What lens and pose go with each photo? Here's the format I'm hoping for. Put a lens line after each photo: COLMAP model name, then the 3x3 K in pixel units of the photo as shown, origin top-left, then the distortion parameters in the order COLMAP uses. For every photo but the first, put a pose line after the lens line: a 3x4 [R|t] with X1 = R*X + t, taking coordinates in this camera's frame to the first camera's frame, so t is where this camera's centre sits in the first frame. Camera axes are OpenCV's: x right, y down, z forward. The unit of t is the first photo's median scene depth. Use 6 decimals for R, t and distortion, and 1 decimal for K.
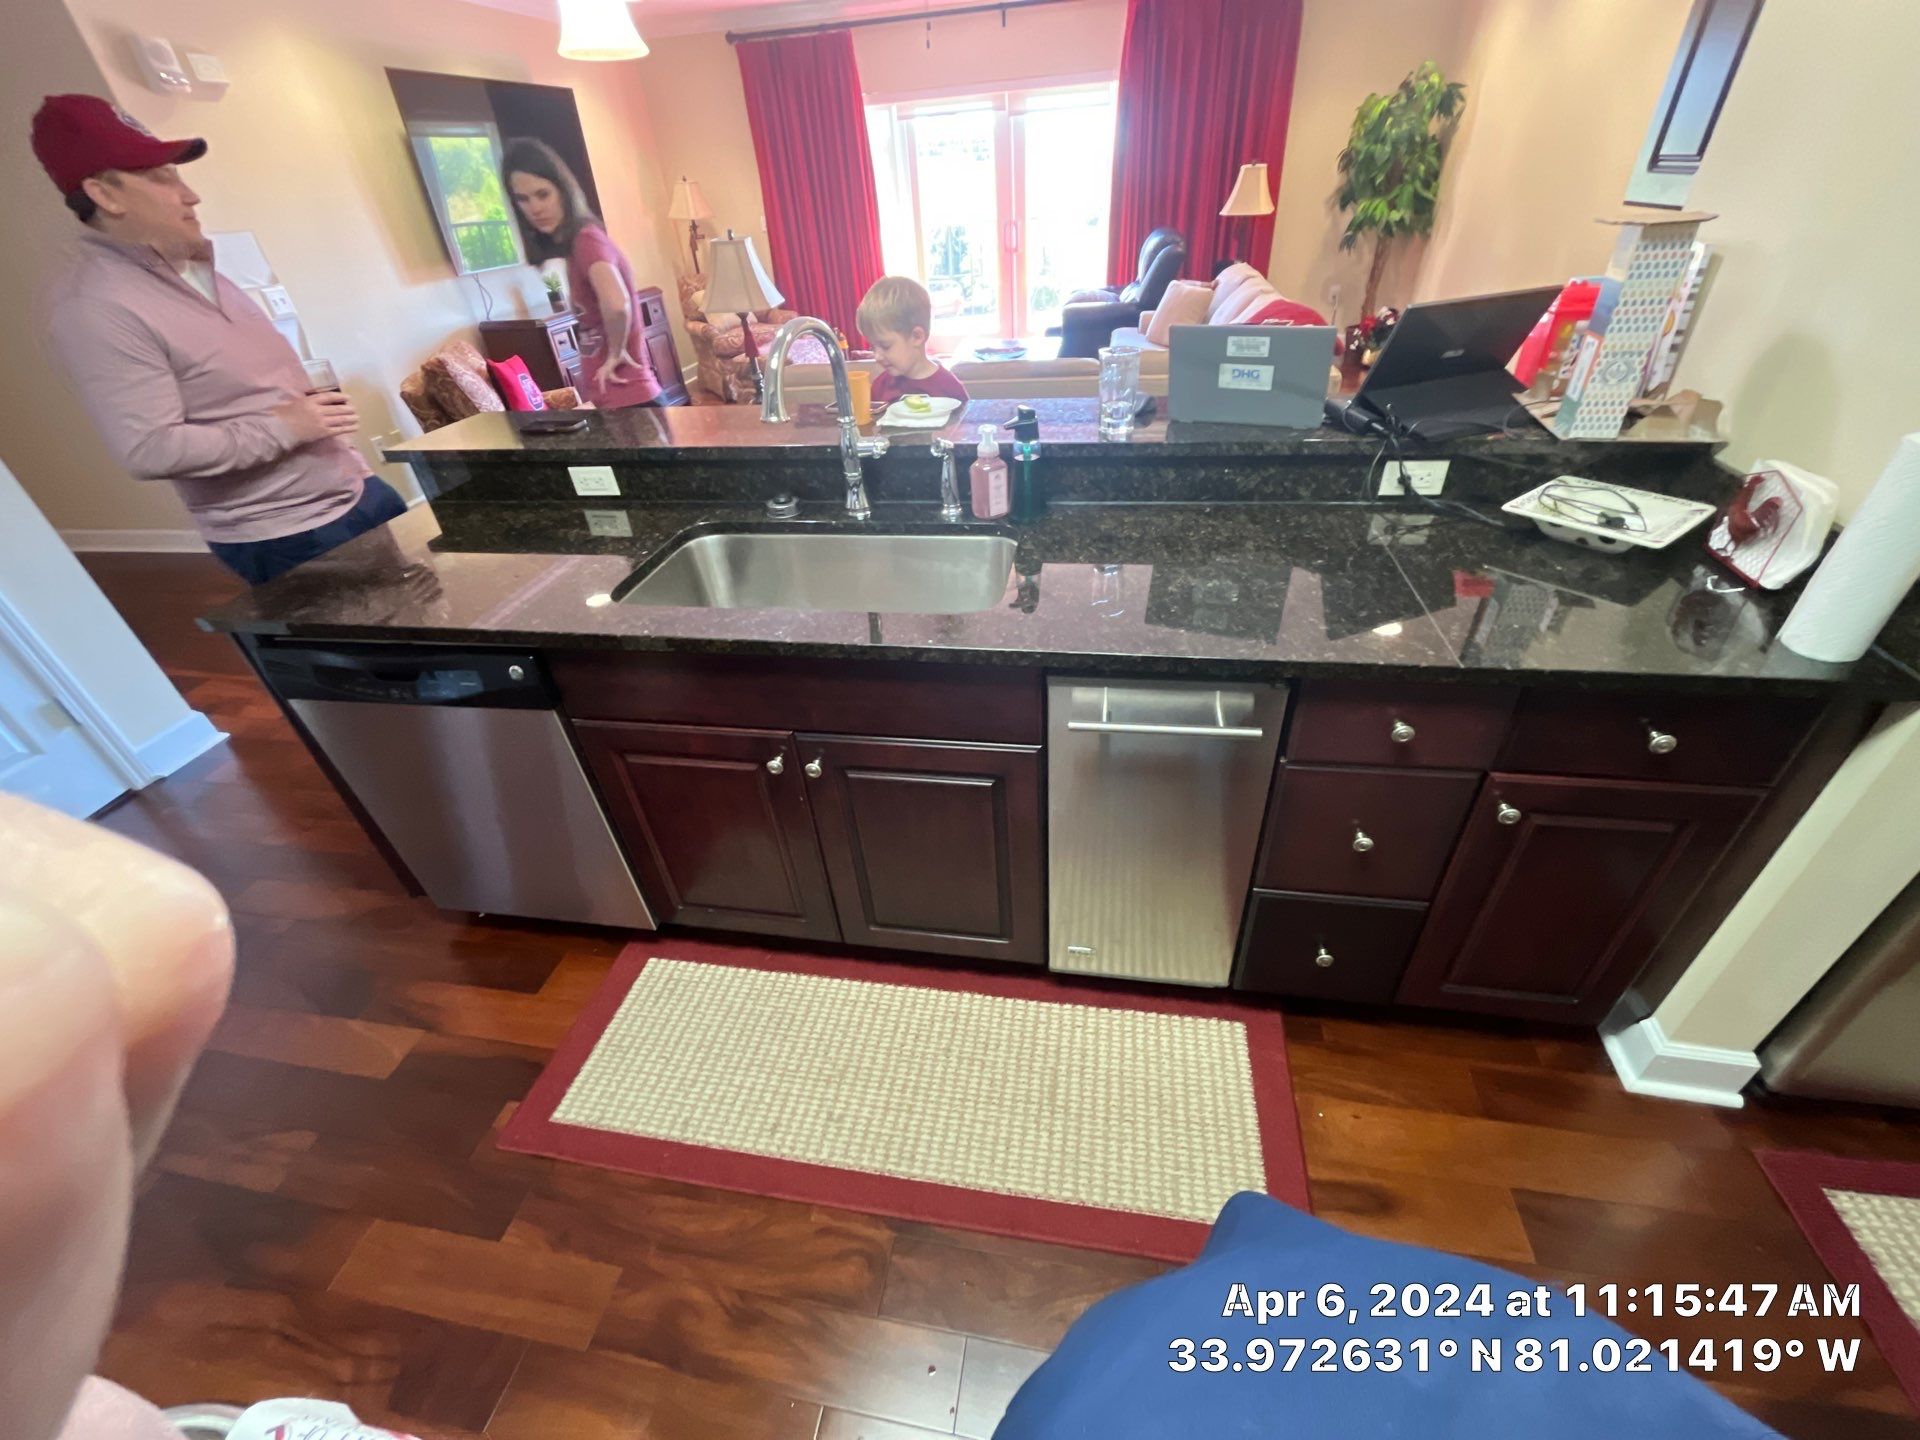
lens RADIAL K [[779.2, 0, 969.8], [0, 779.2, 727.6], [0, 0, 1]] dist [-0.001713, -0.000468]
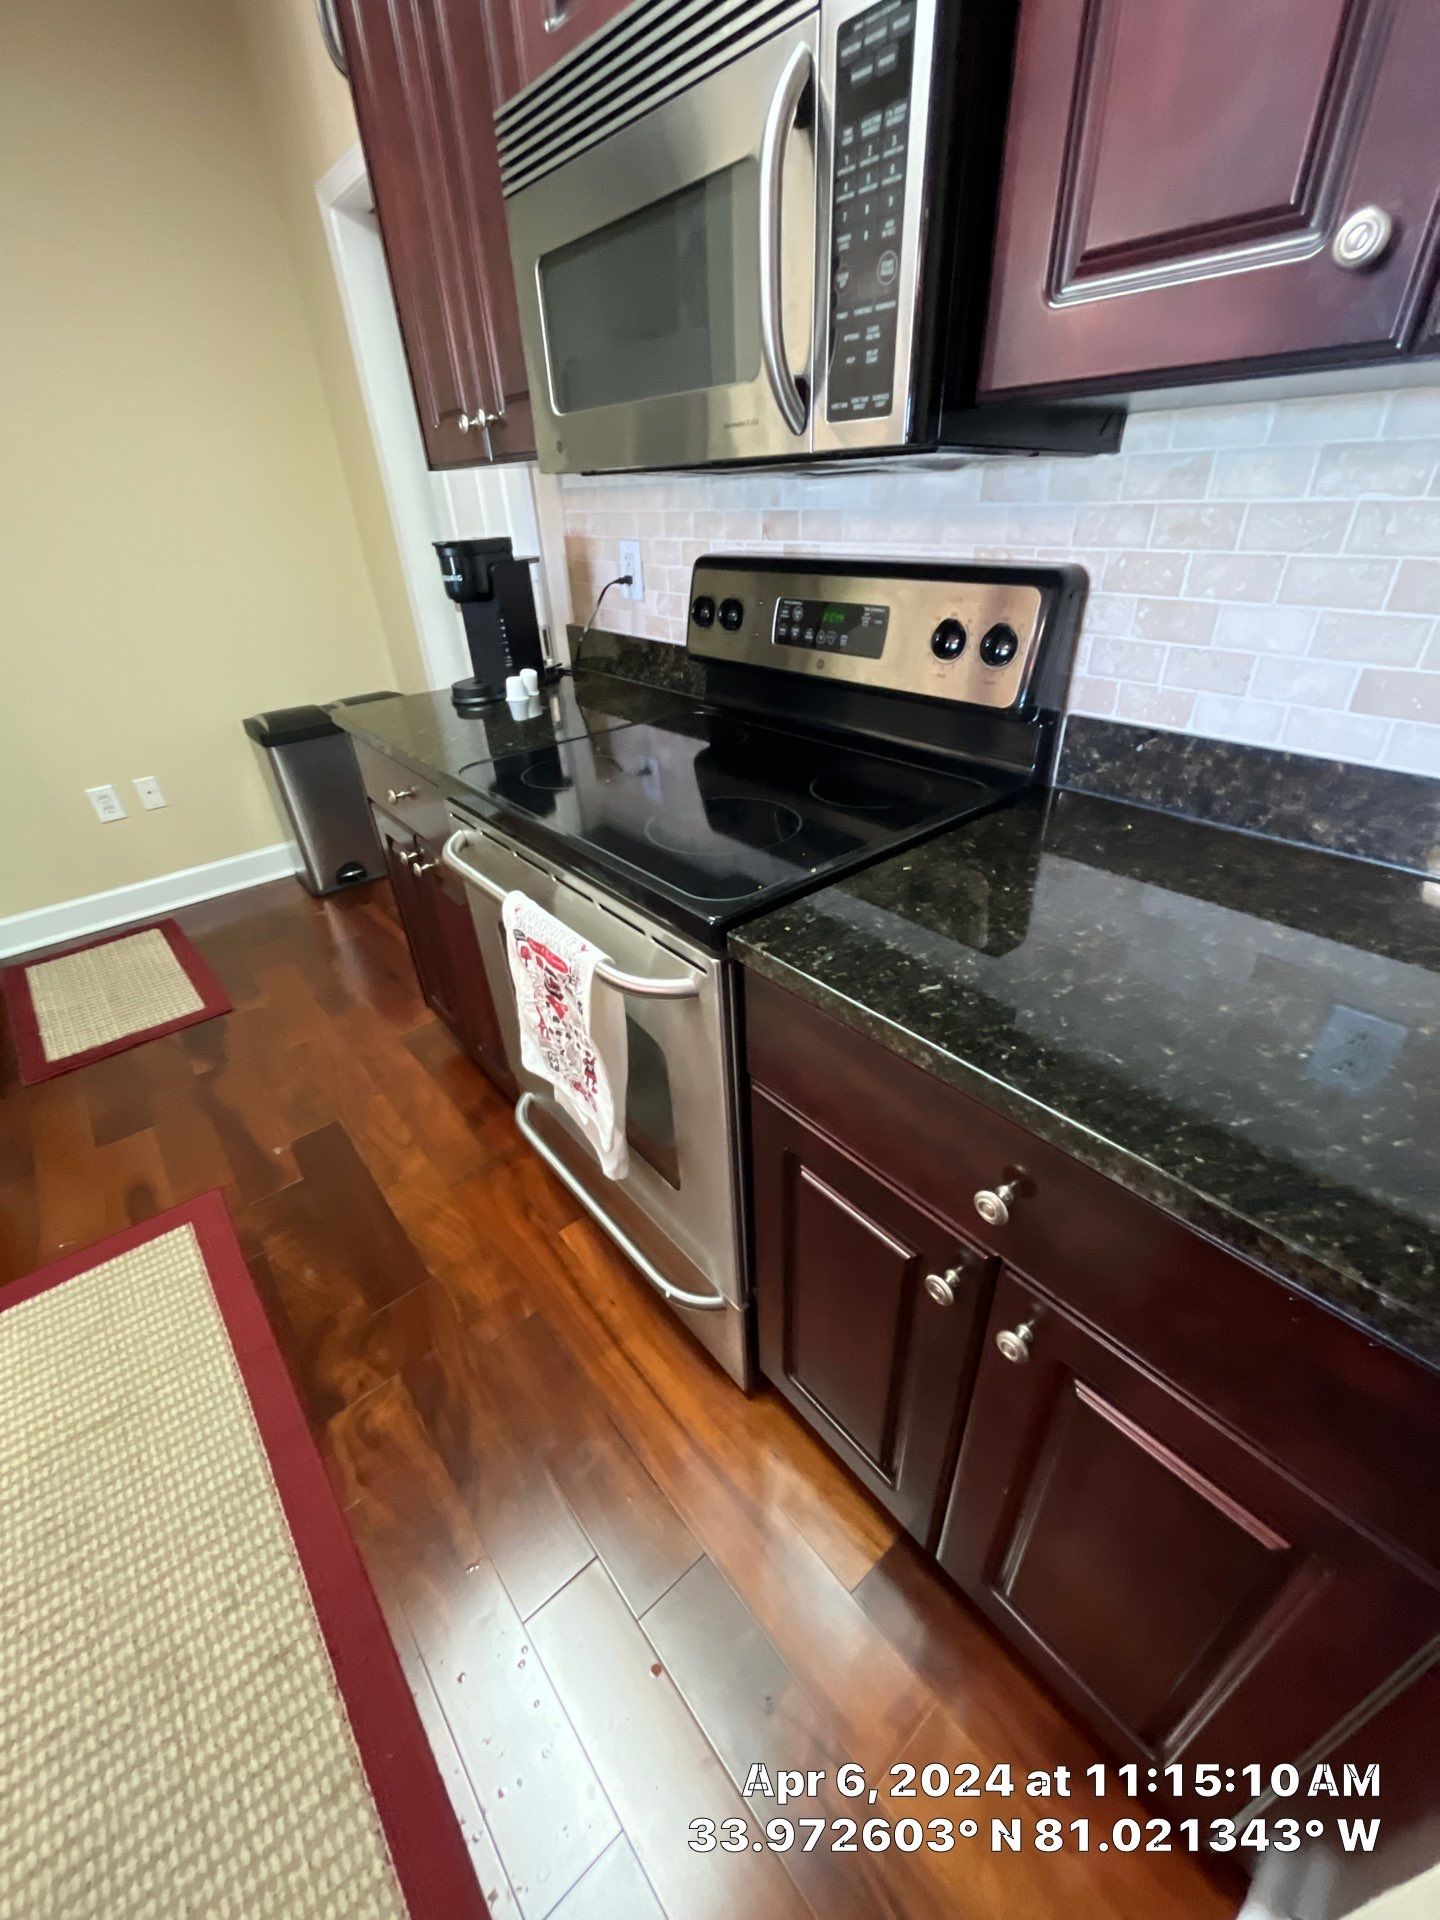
lens RADIAL K [[779.2, 0, 721.5], [0, 779.2, 956.5], [0, 0, 1]] dist [-0.001713, -0.000468]
pose [[-0.759923, -0.256642, 0.597204, -0.818350], [0.448148, 0.458631, 0.767347, -0.117510], [-0.470830, 0.850760, -0.233511, 0.470280]]
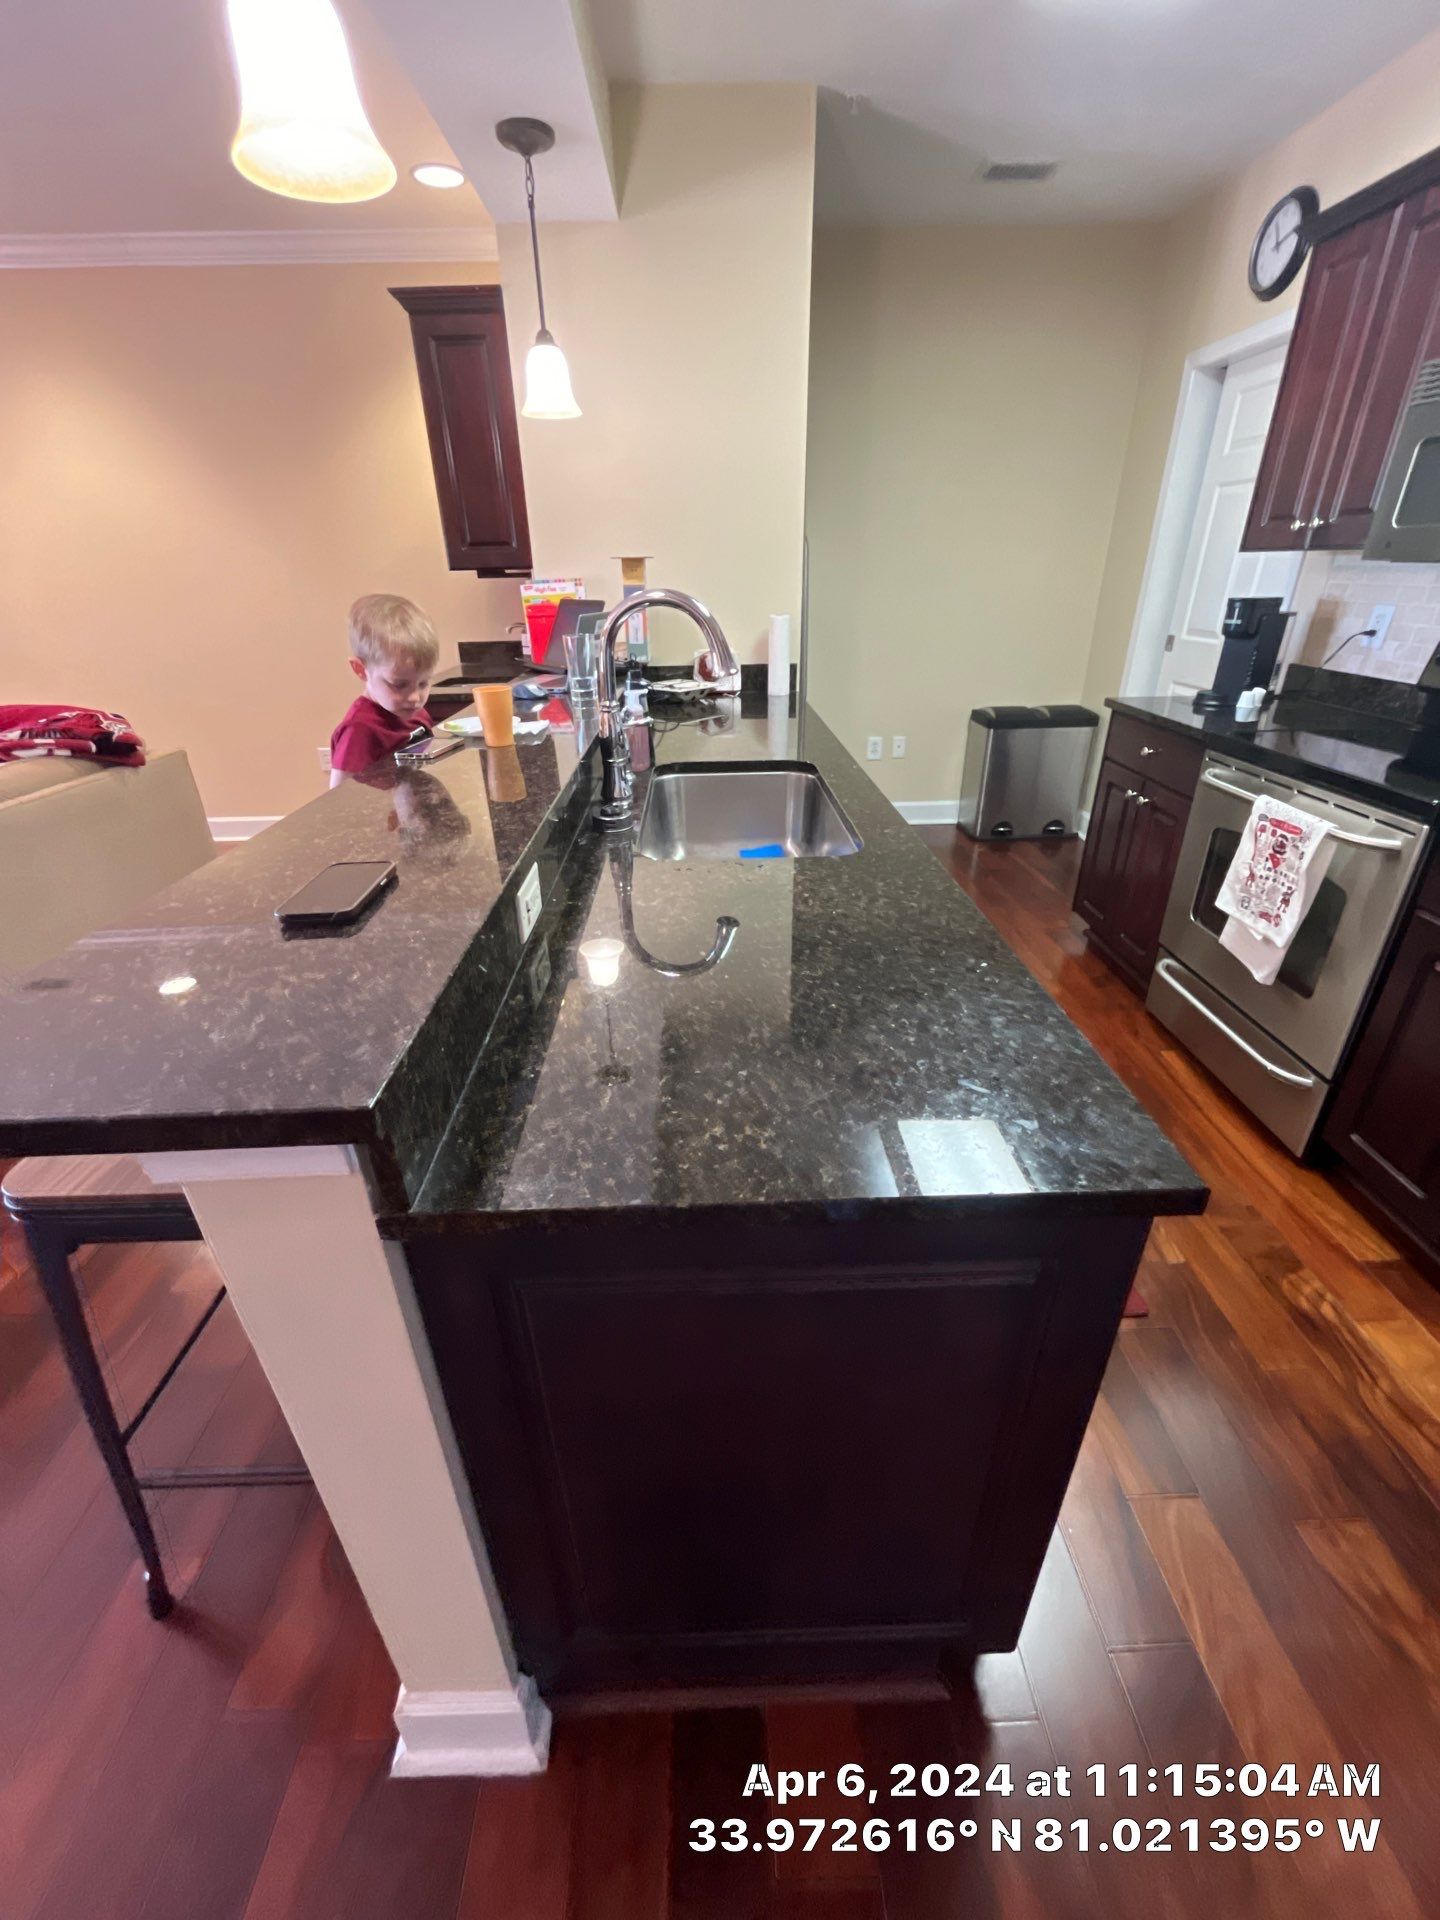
lens RADIAL K [[779.2, 0, 721.7], [0, 779.2, 958.4], [0, 0, 1]] dist [-0.001713, -0.000468]
pose [[-0.204125, -0.386301, 0.899502, -1.283475], [0.596775, 0.679269, 0.427146, -0.564802], [-0.776011, 0.623991, 0.091879, 1.086807]]
